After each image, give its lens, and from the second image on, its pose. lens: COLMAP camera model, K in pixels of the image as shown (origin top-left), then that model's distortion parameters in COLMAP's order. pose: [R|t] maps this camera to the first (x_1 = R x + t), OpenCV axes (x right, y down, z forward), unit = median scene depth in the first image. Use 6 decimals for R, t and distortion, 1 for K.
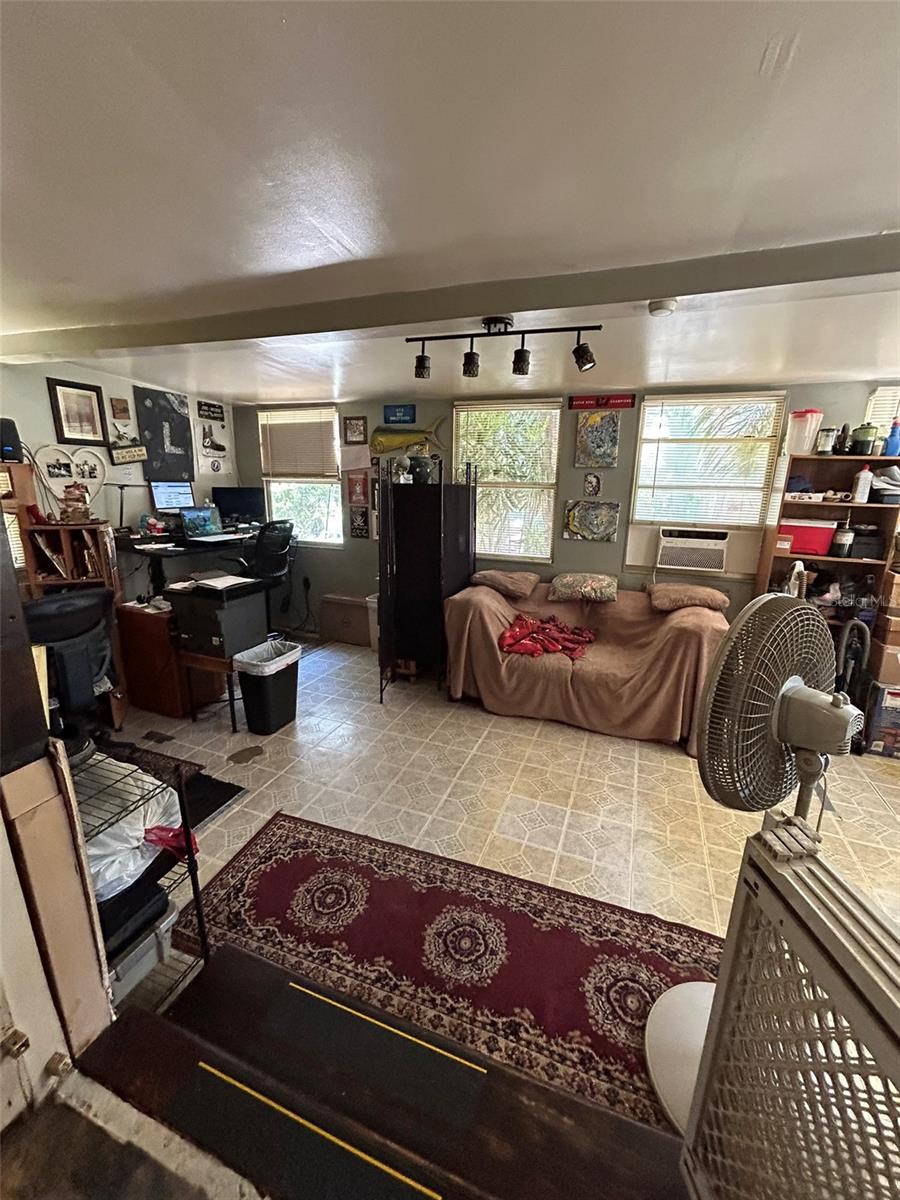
lens RADIAL K [[483.9, 0, 451.7], [0, 483.9, 600.5], [0, 0, 1]] dist [0.007981, 0.000781]
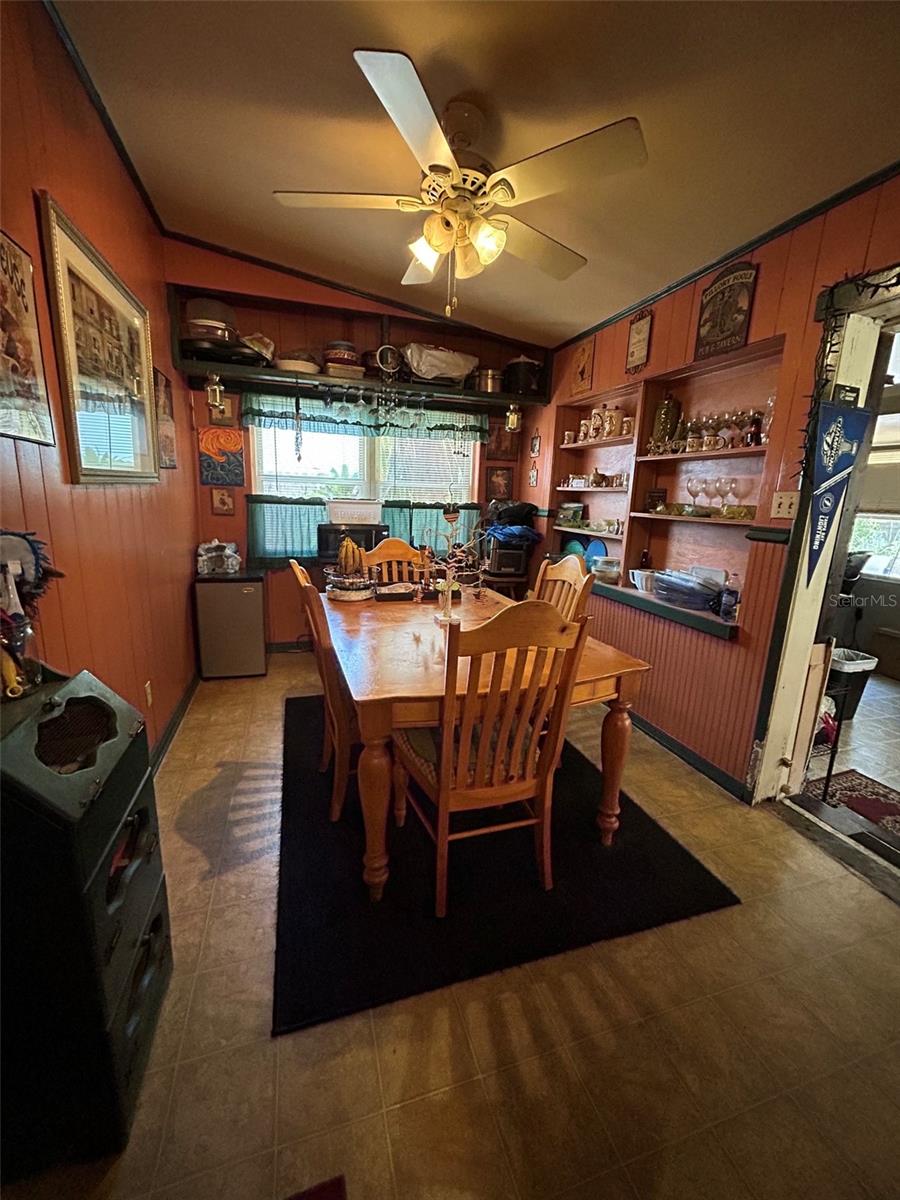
lens RADIAL K [[483.9, 0, 450.4], [0, 483.9, 596.5], [0, 0, 1]] dist [0.007981, 0.000781]
pose [[0.620432, 0.167326, -0.766202, -0.076877], [-0.216253, 0.975600, 0.037944, 0.123193], [0.753856, 0.142152, 0.641478, -0.522641]]
